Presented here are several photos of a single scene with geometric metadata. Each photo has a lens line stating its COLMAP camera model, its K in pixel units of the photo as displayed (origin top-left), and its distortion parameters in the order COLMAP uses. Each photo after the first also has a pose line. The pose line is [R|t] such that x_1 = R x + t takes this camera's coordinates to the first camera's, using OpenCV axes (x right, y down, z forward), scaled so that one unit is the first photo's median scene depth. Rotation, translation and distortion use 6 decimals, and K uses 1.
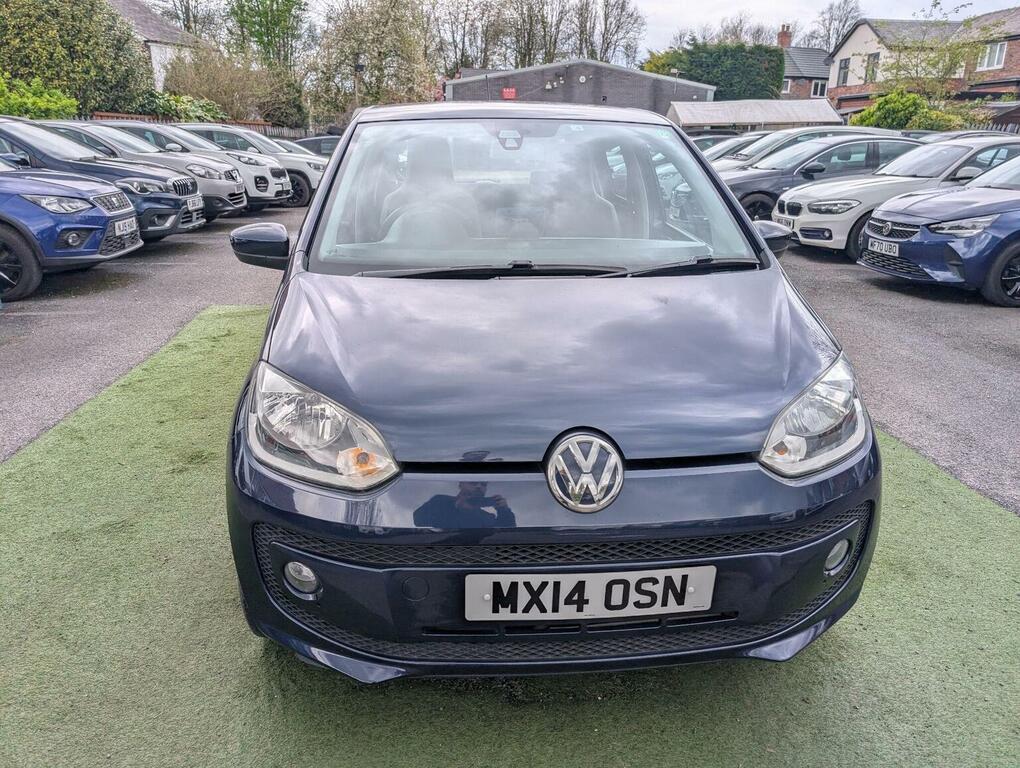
lens RADIAL K [[733.6, 0, 505.3], [0, 733.6, 378.1], [0, 0, 1]] dist [0.016519, -0.015371]
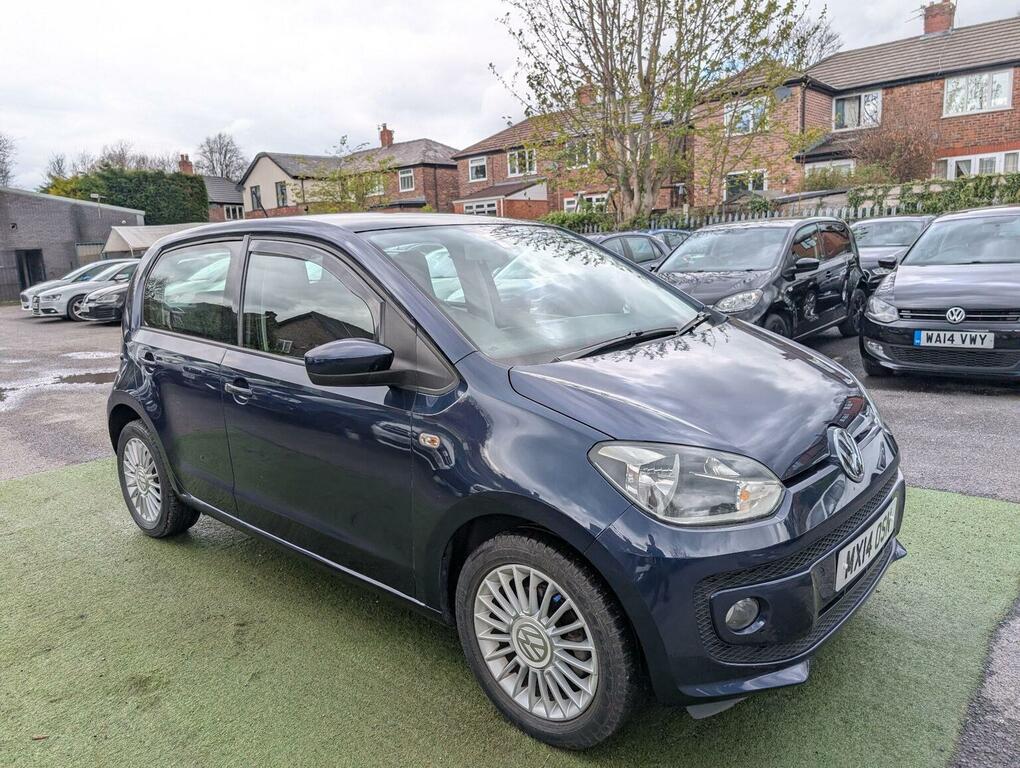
lens RADIAL K [[733.6, 0, 499.6], [0, 733.6, 382.2], [0, 0, 1]] dist [0.016519, -0.015371]
pose [[0.731272, -0.168020, 0.661068, -0.121803], [0.264435, 0.963223, -0.047700, -0.010456], [-0.628741, 0.209691, 0.748809, 0.034387]]
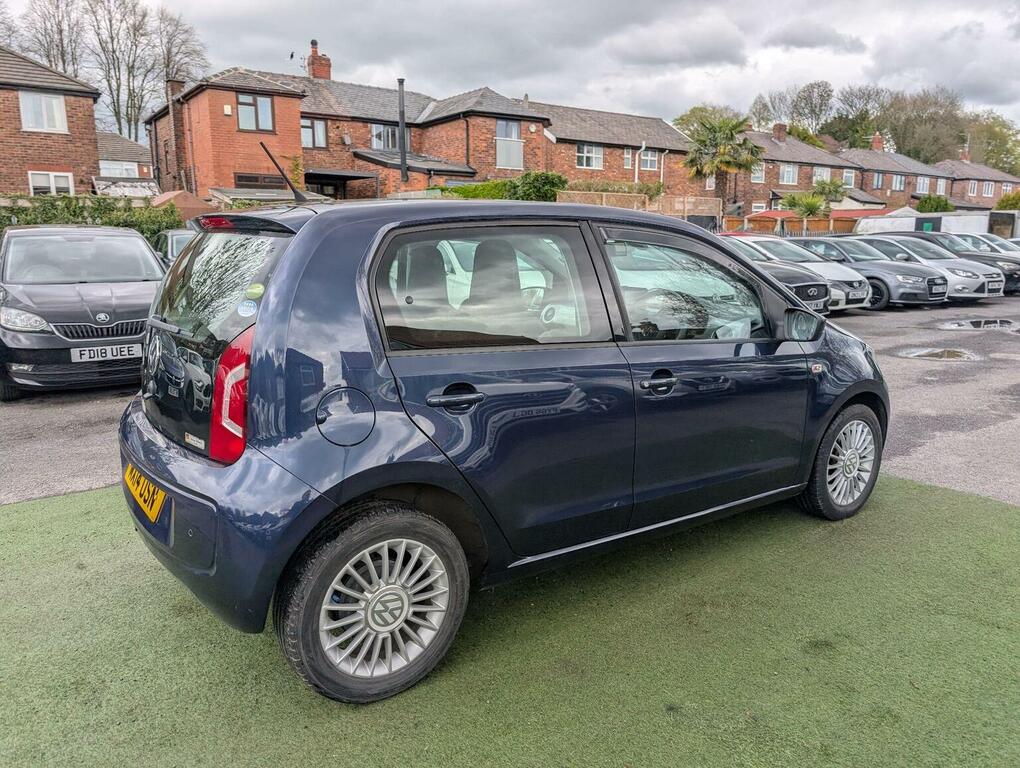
lens RADIAL K [[732.6, 0, 500.4], [0, 732.6, 378.4], [0, 0, 1]] dist [0.016782, -0.014213]
pose [[-0.503881, -0.170907, 0.846697, -0.175818], [0.263874, 0.902914, 0.339289, -0.101427], [-0.822481, 0.394382, -0.409863, 0.304097]]
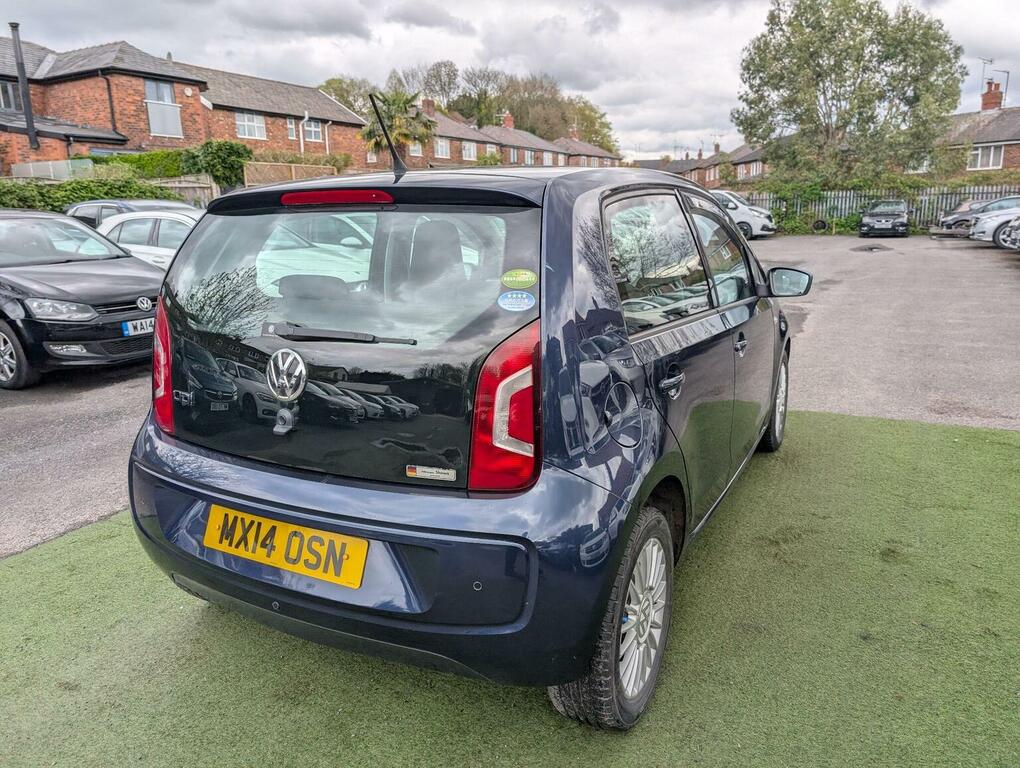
lens RADIAL K [[732.6, 0, 500.4], [0, 732.6, 380.2], [0, 0, 1]] dist [0.016782, -0.014213]
pose [[-0.838160, -0.114833, 0.533198, -0.098202], [0.183996, 0.860750, 0.474609, -0.120567], [-0.513451, 0.495905, -0.700318, 0.362676]]
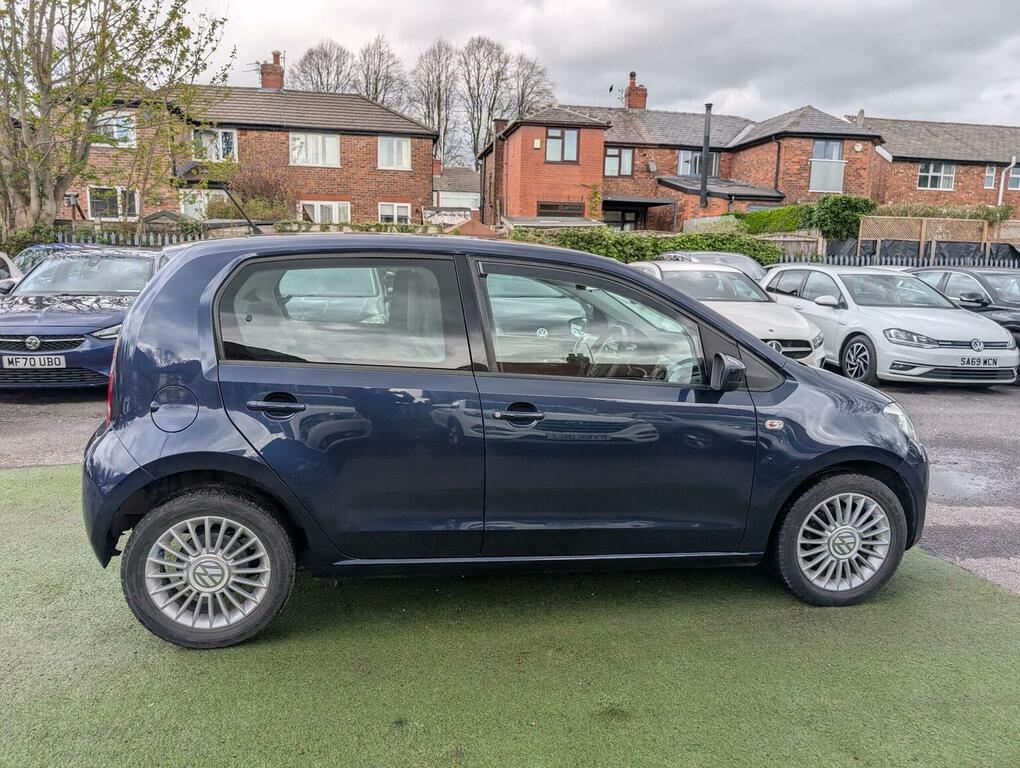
lens RADIAL K [[736.5, 0, 502.6], [0, 736.5, 381.4], [0, 0, 1]] dist [0.012177, -0.009315]
pose [[-0.086929, -0.173241, 0.981036, -0.217101], [0.287749, 0.938423, 0.191214, -0.074638], [-0.953752, 0.298914, -0.031726, 0.211712]]
